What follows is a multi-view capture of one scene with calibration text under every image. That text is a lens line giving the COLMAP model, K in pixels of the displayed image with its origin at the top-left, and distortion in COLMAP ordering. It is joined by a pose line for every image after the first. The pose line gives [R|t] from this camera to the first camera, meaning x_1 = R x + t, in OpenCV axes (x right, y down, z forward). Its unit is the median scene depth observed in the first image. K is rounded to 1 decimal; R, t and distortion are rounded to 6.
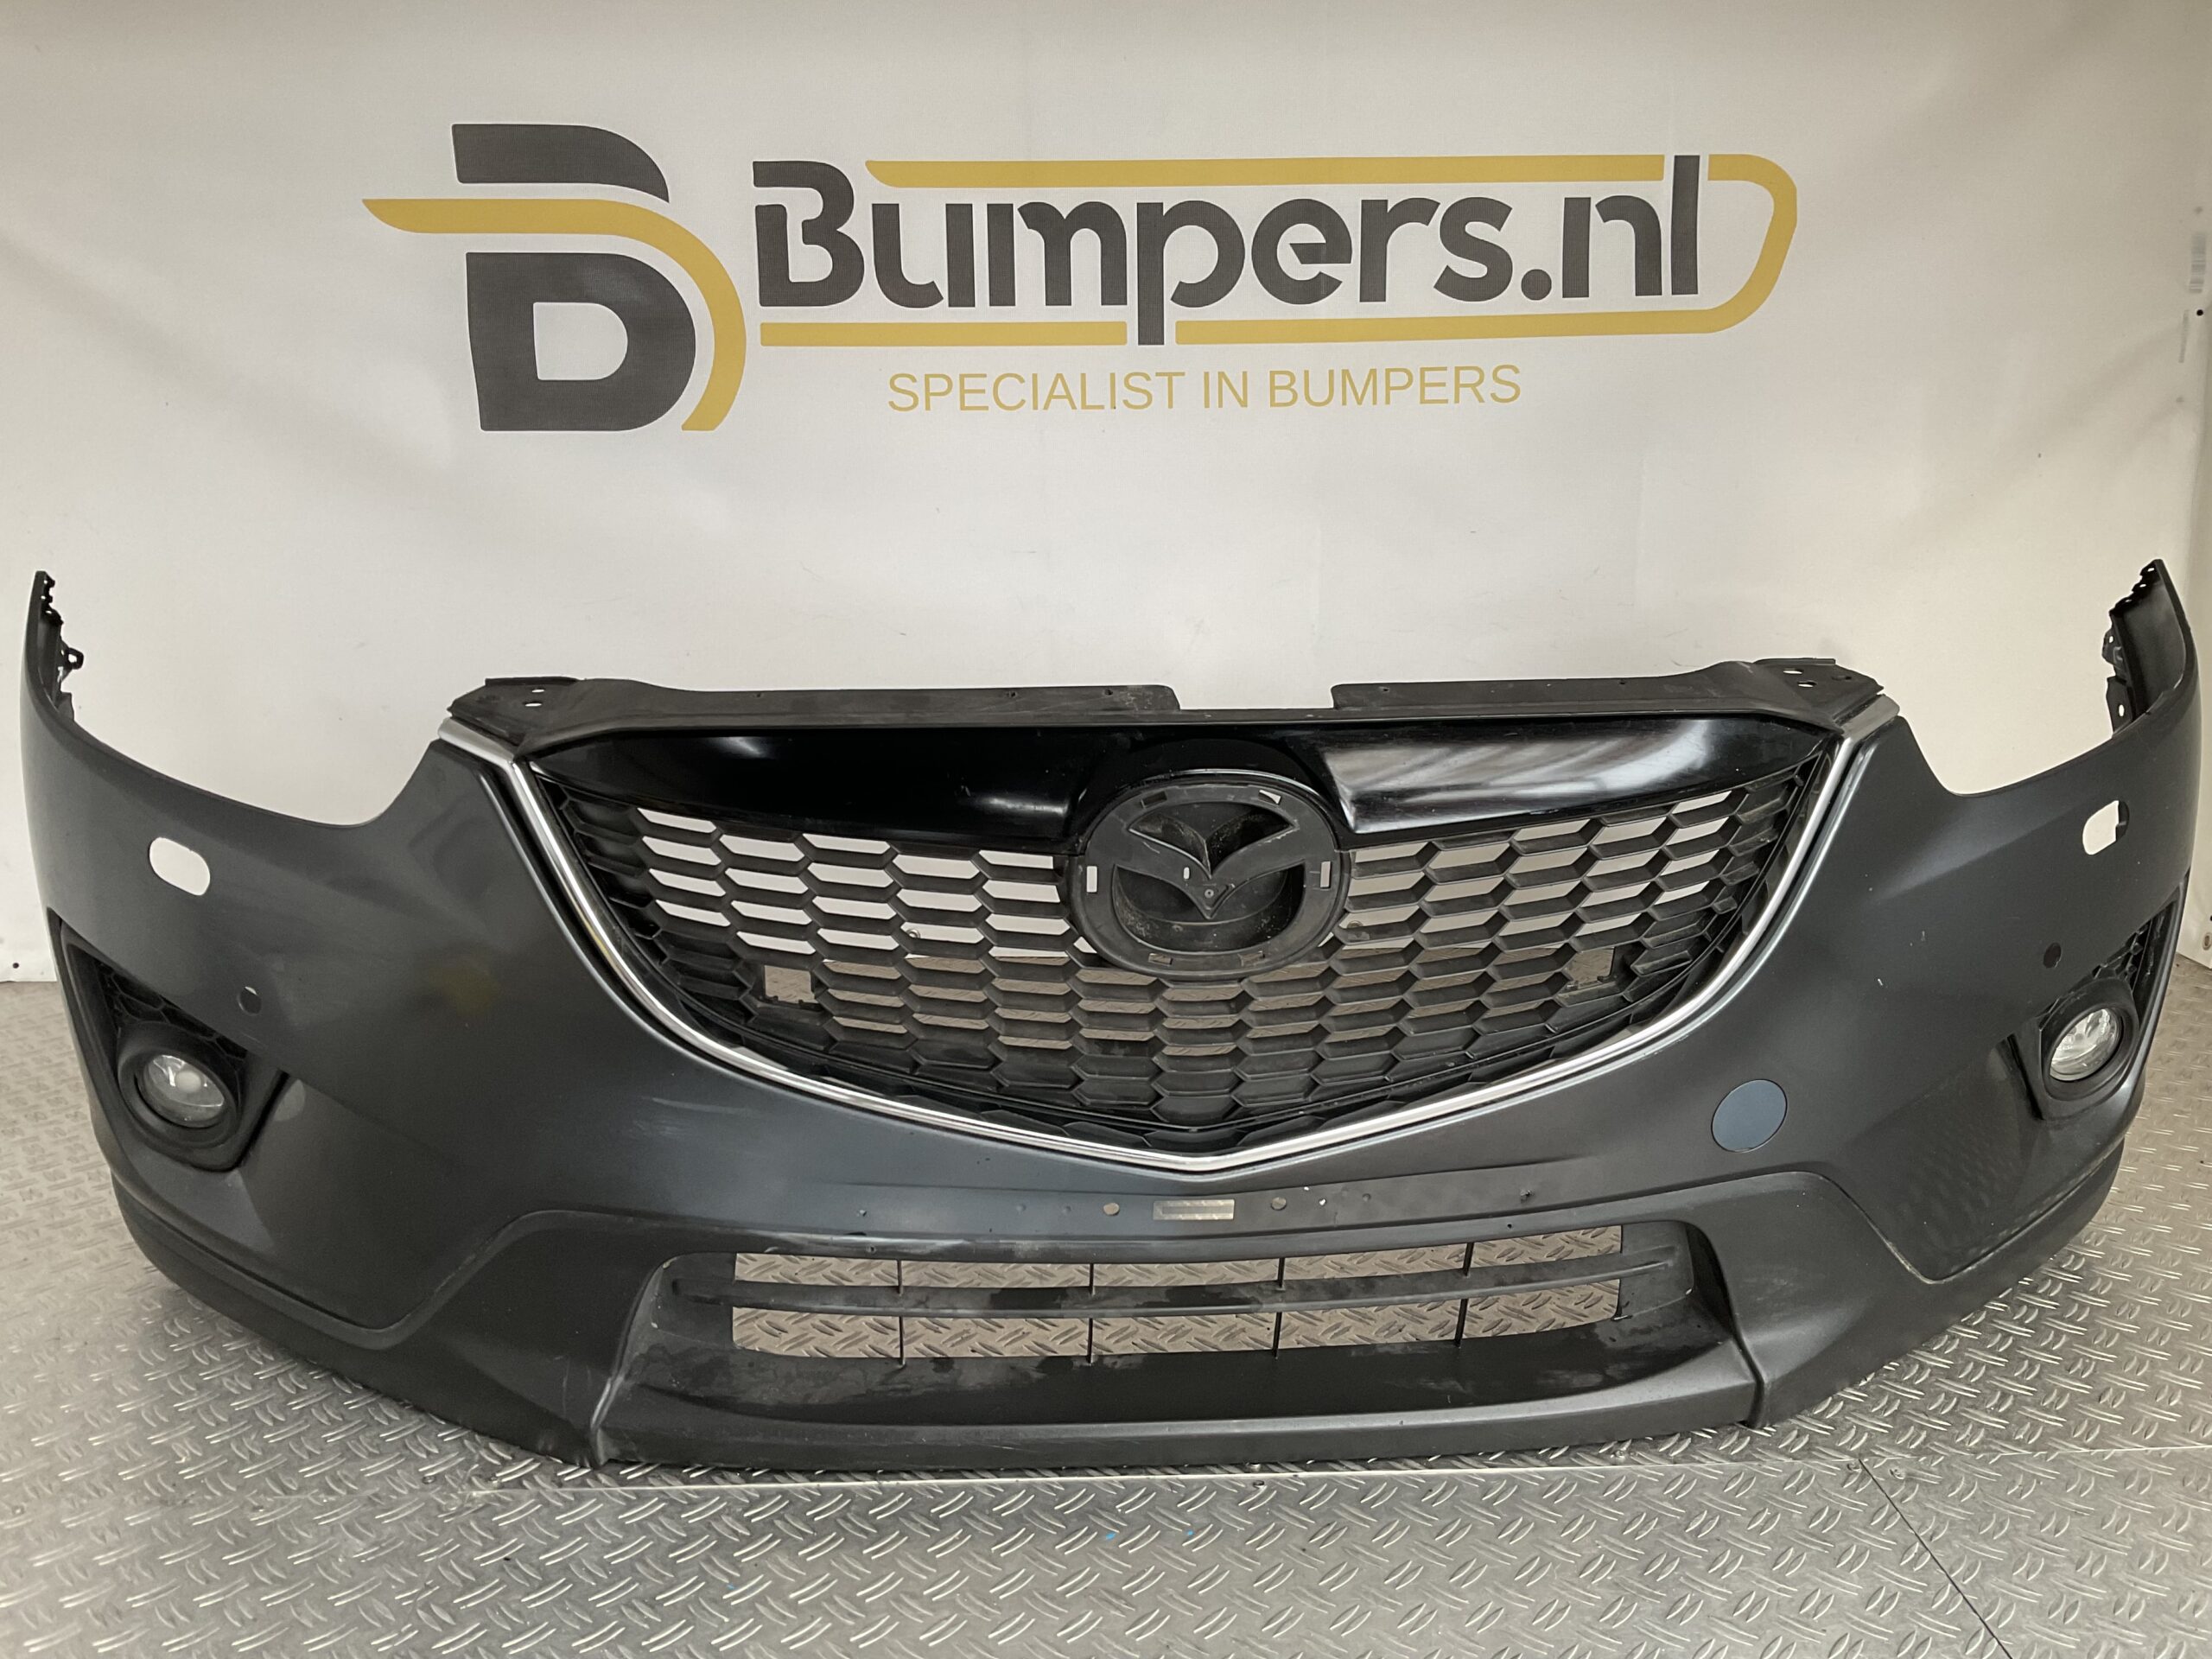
lens RADIAL K [[1777.8, 0, 1106.0], [0, 1777.8, 829.5], [0, 0, 1]] dist [0.116538, -0.245468]
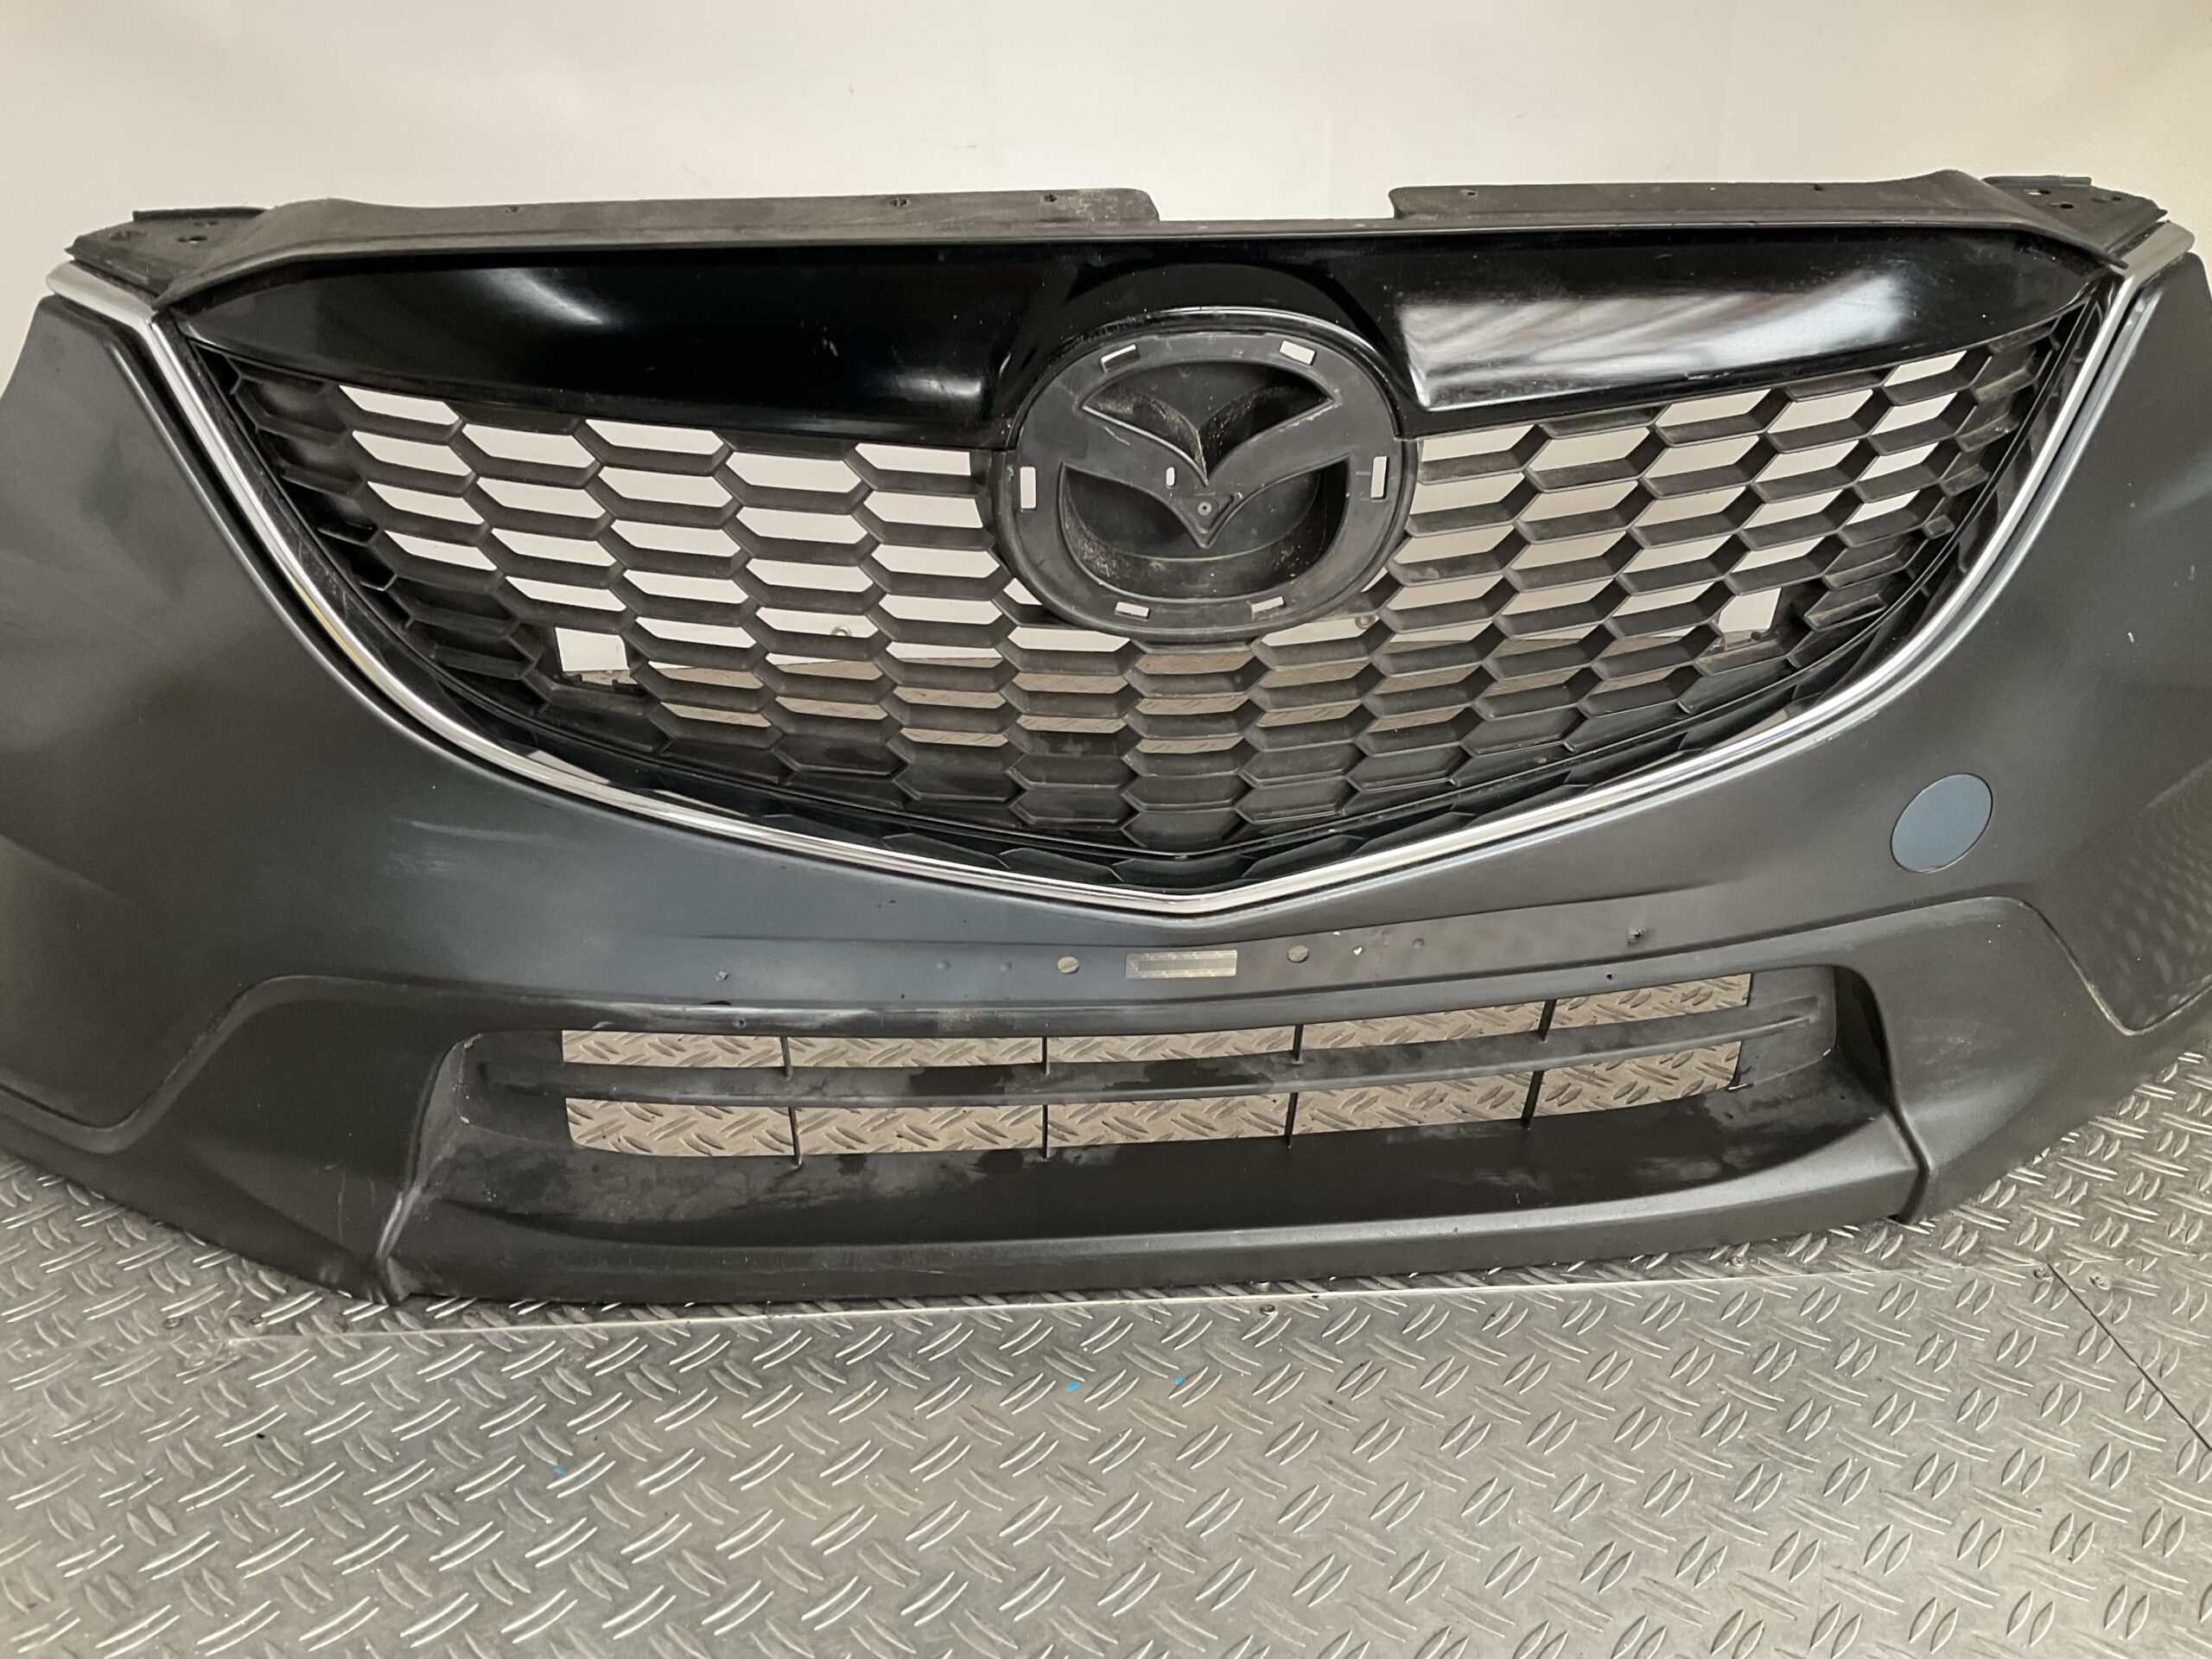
lens RADIAL K [[1777.8, 0, 1106.0], [0, 1777.8, 829.5], [0, 0, 1]] dist [0.116538, -0.245468]
pose [[0.999827, -0.013969, 0.012274, 0.010217], [0.011945, 0.988338, 0.151806, 0.048436], [-0.014251, -0.151633, 0.988334, 0.293654]]
